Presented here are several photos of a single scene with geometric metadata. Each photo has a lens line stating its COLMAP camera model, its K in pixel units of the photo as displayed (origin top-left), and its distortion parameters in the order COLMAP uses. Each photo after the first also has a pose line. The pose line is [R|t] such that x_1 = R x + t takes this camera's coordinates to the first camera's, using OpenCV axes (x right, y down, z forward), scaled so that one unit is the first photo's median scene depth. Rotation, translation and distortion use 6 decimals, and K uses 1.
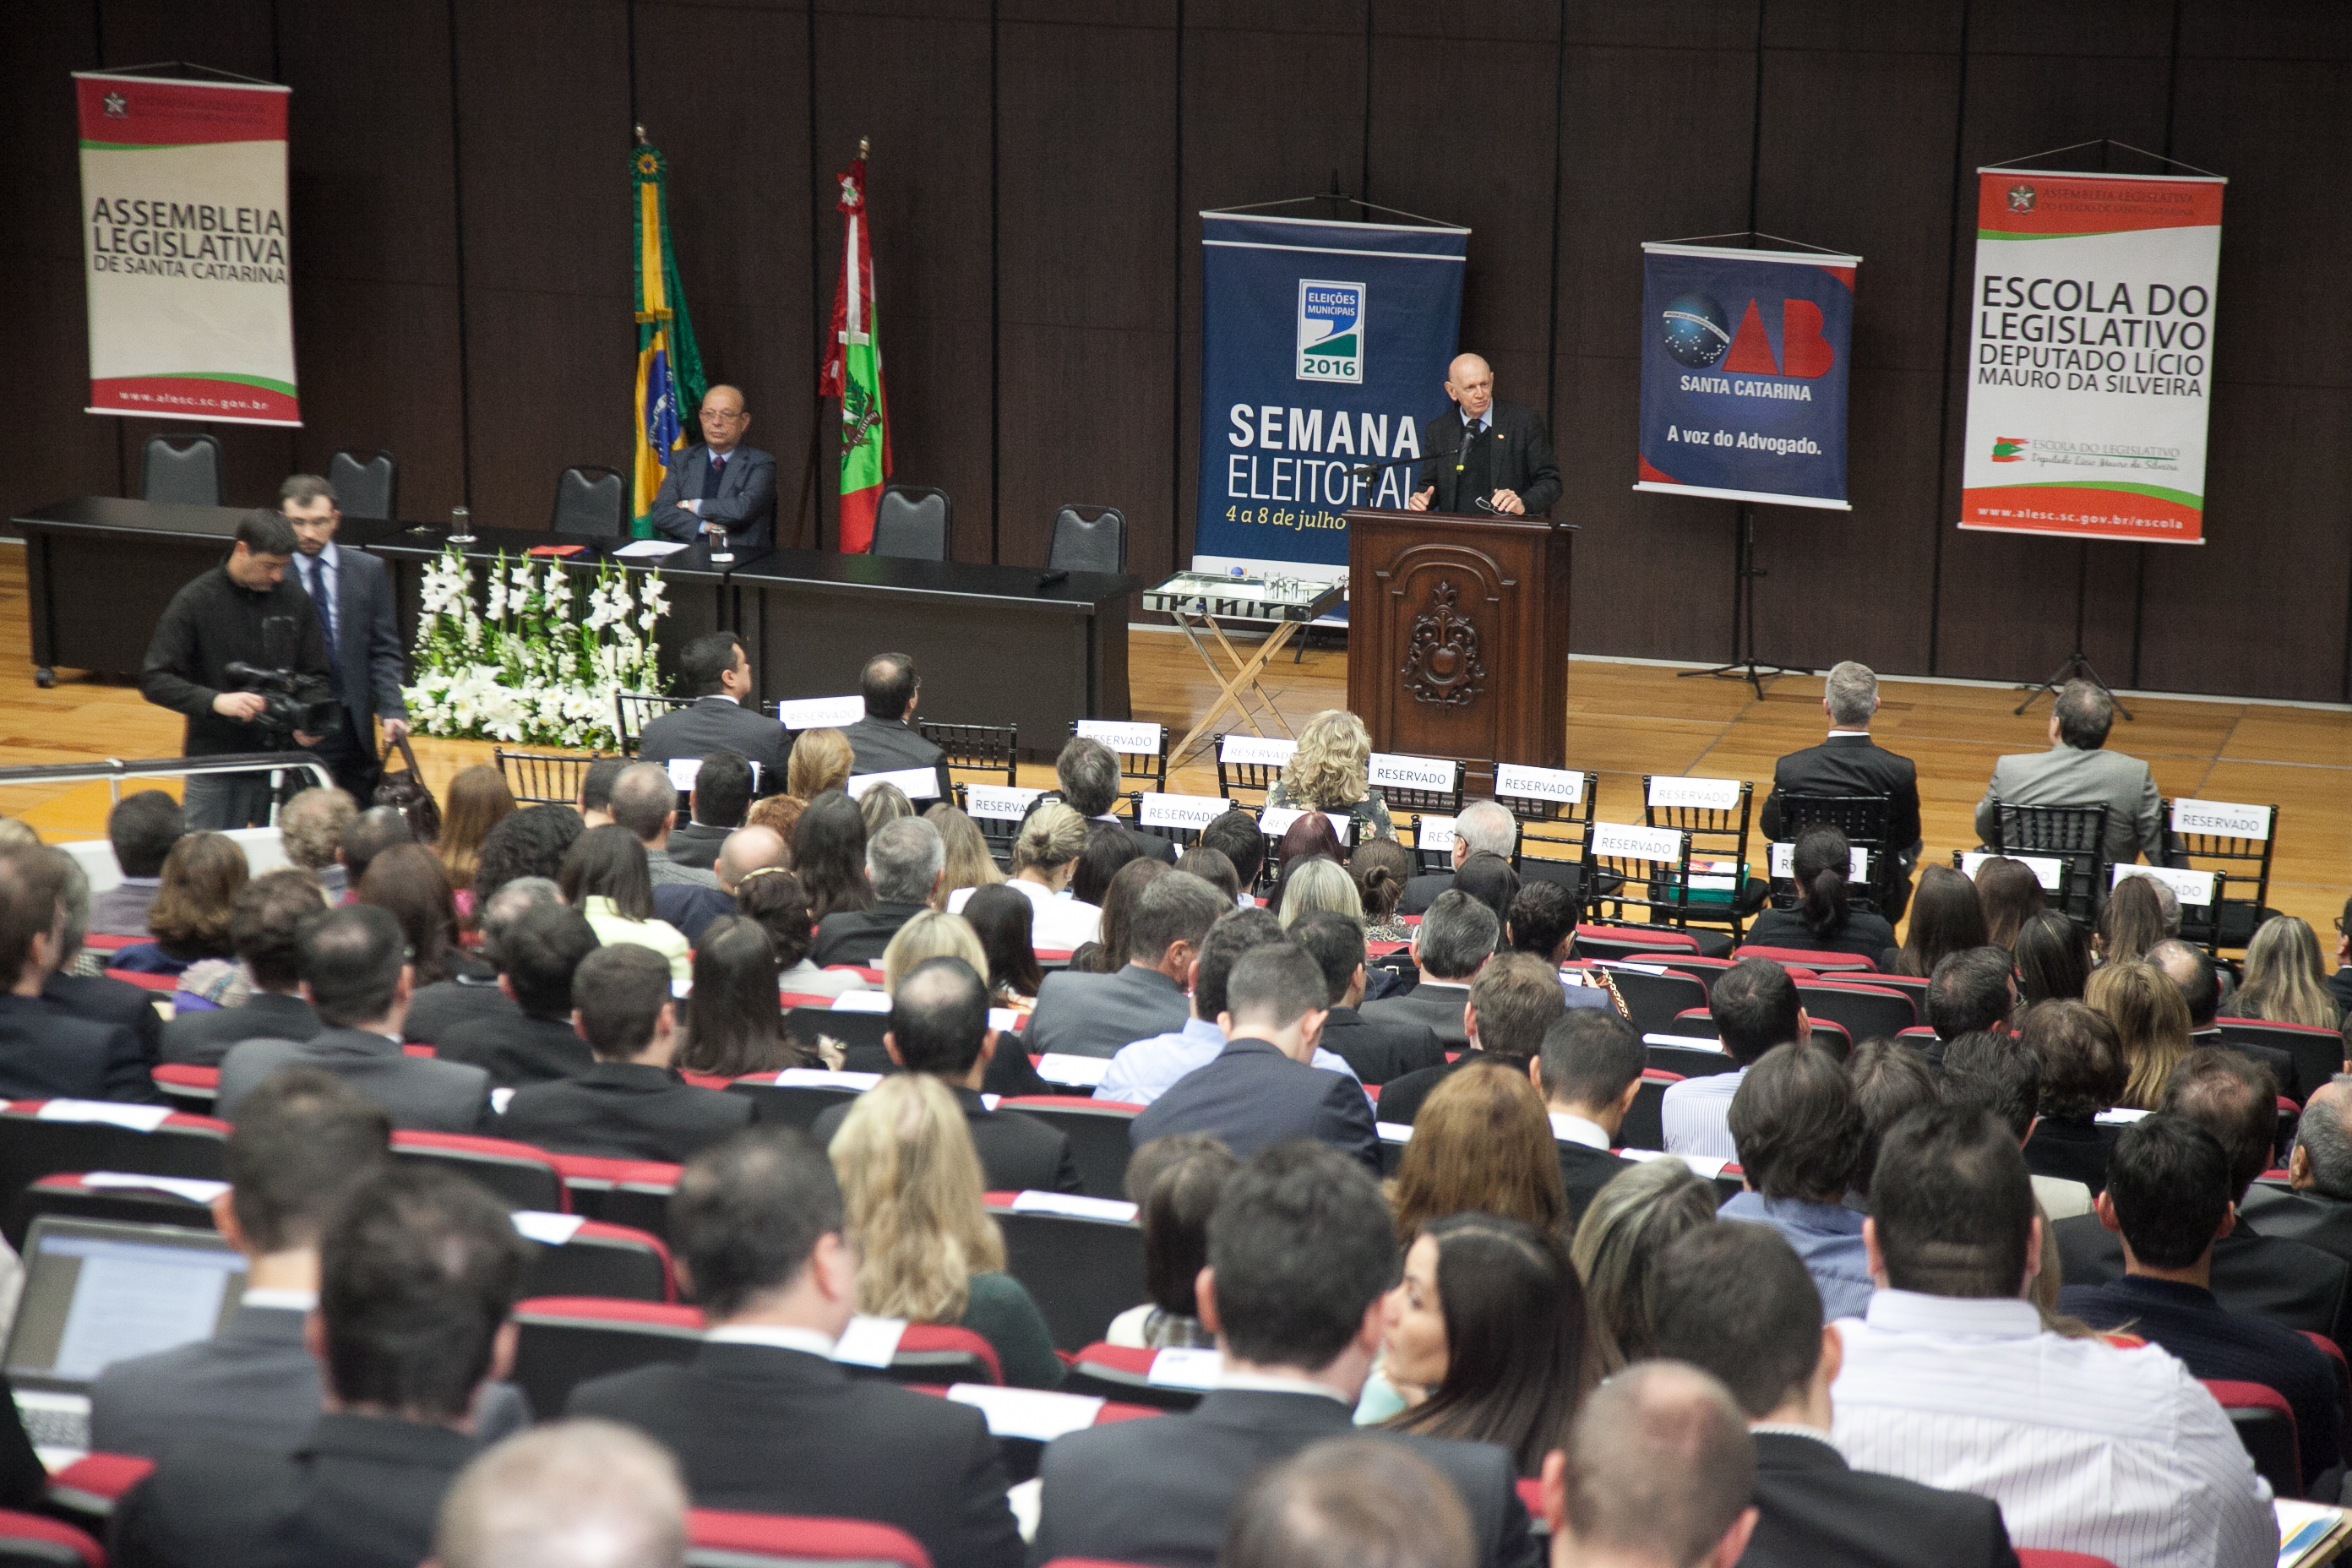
lens RADIAL K [[5946.0, 0, 1175.6], [0, 5946.0, 789.7], [0, 0, 1]] dist [0.295431, 0.000000]
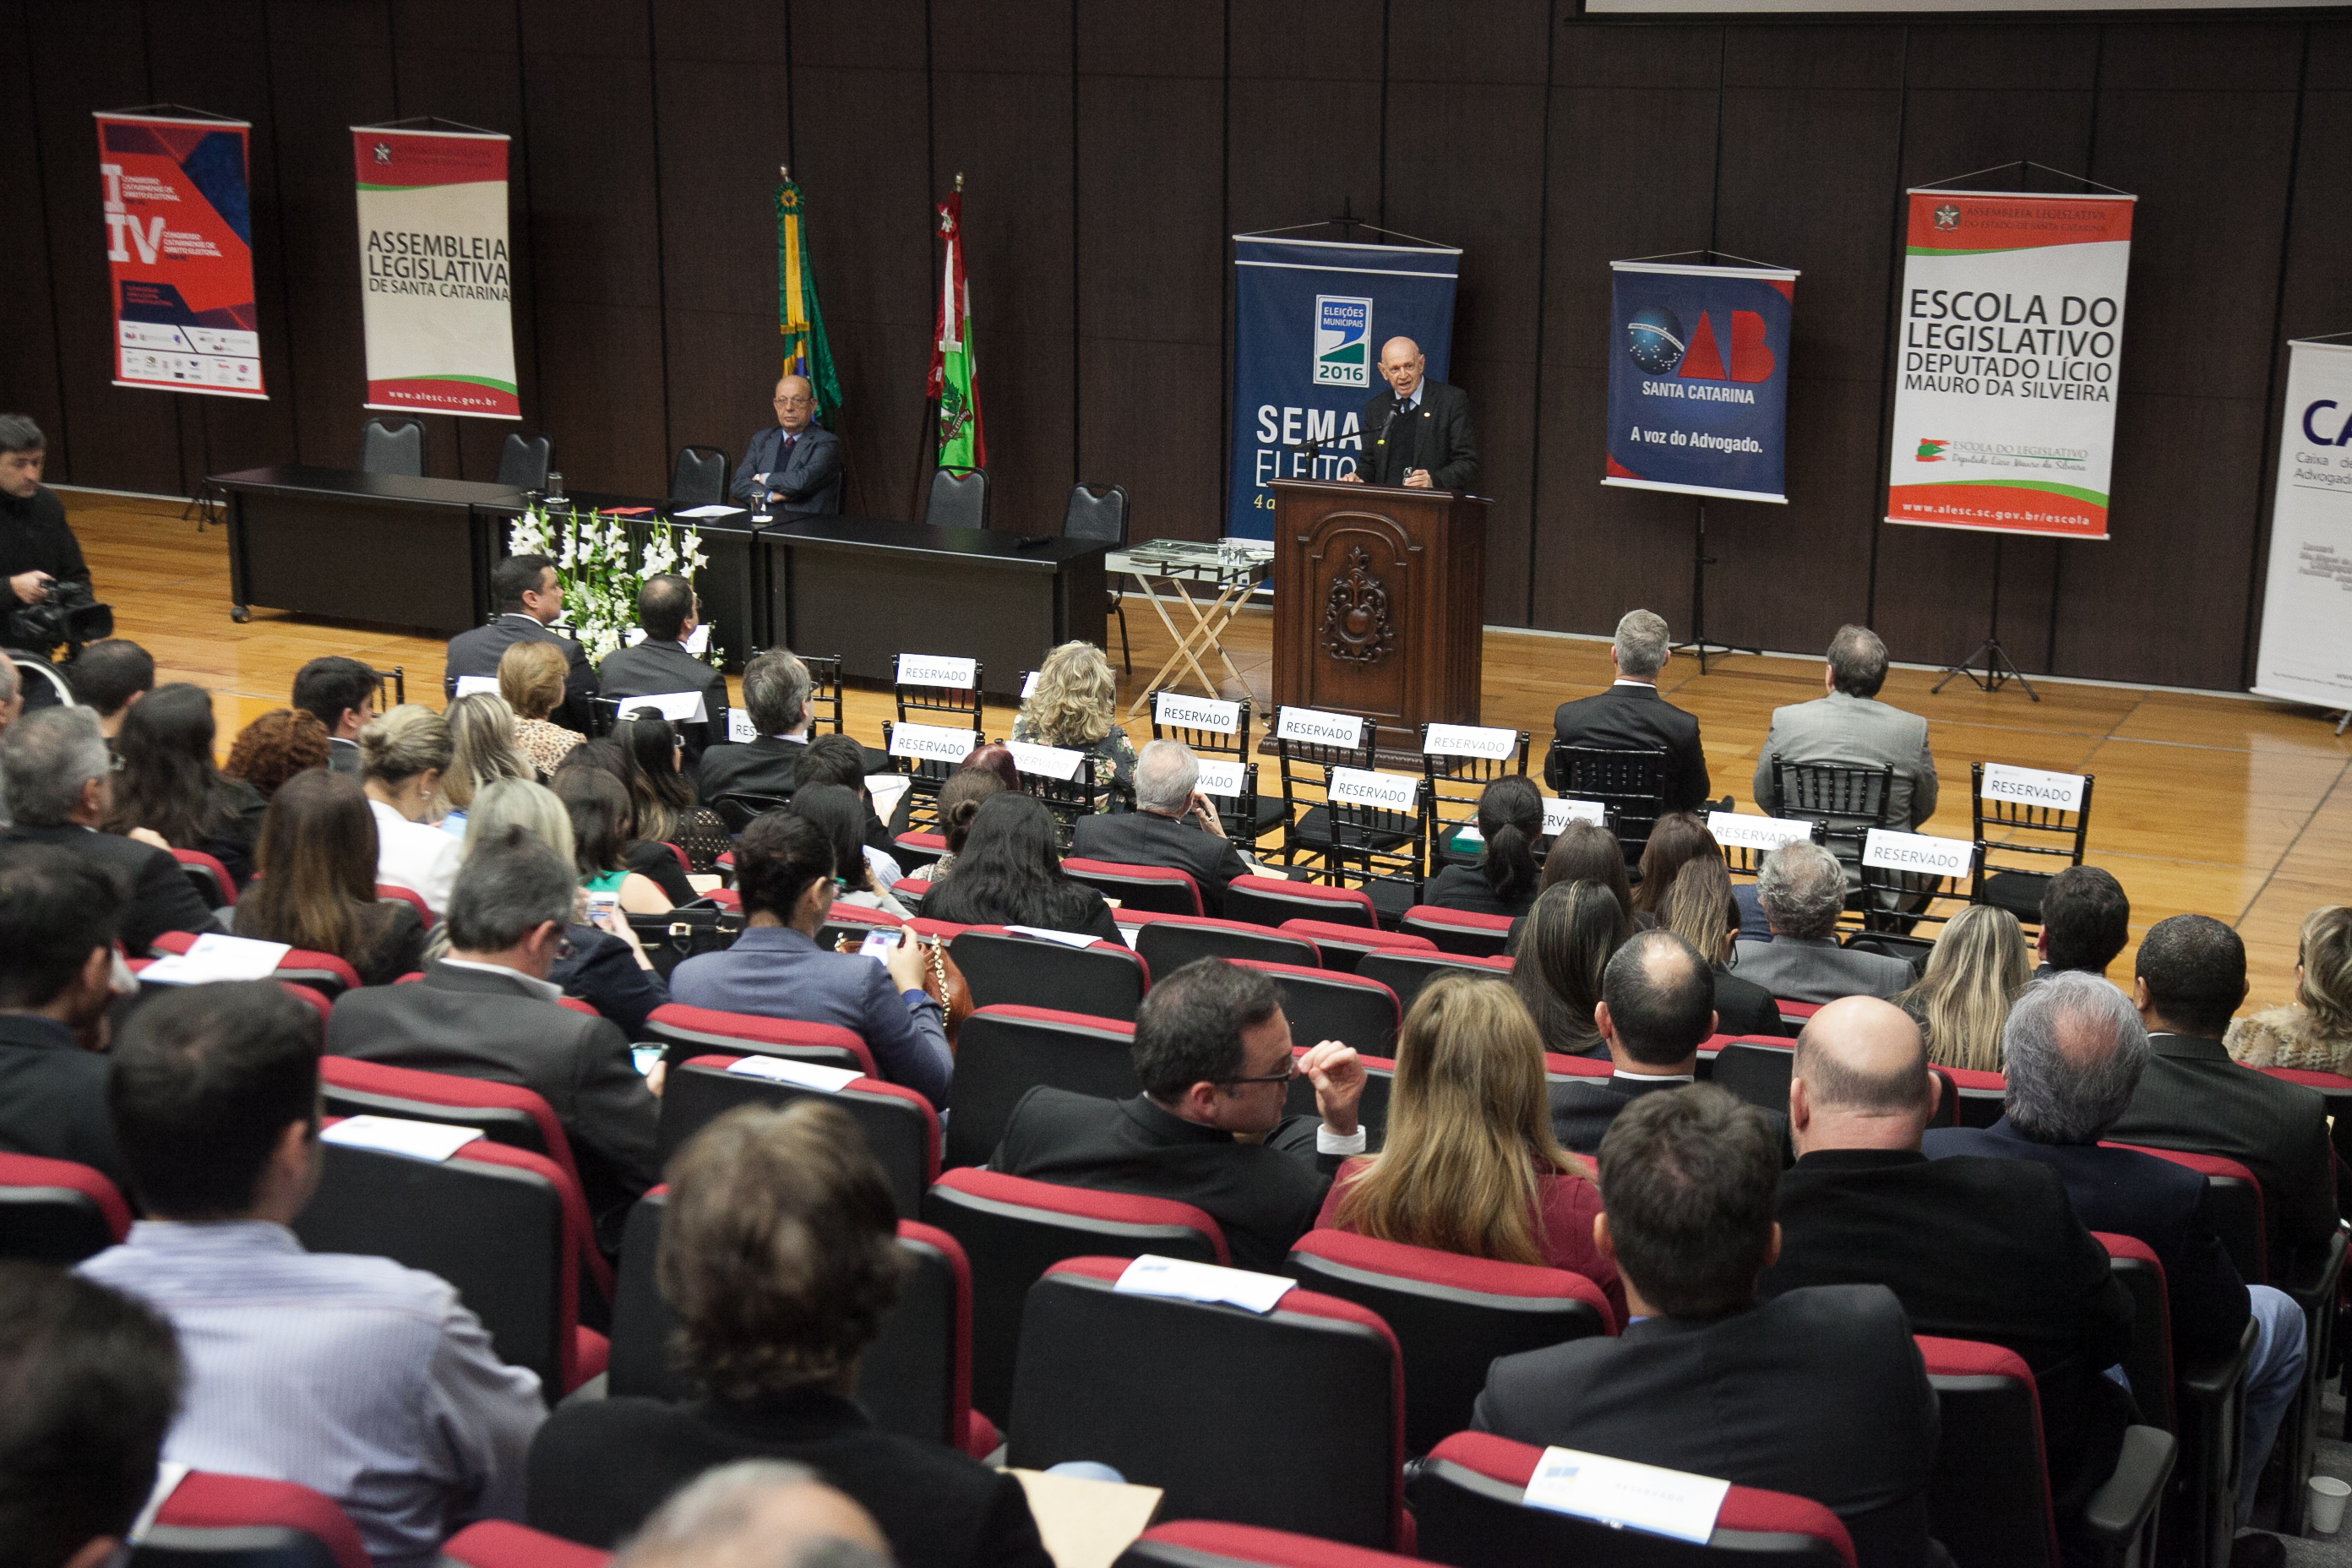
lens RADIAL K [[3434.2, 0, 1175.7], [0, 3434.2, 785.8], [0, 0, 1]] dist [0.048677, 0.000000]
pose [[0.987711, 0.033820, -0.152589, 0.101559], [-0.033101, 0.999426, 0.007251, 0.004281], [0.152746, -0.002111, 0.988263, 0.361676]]
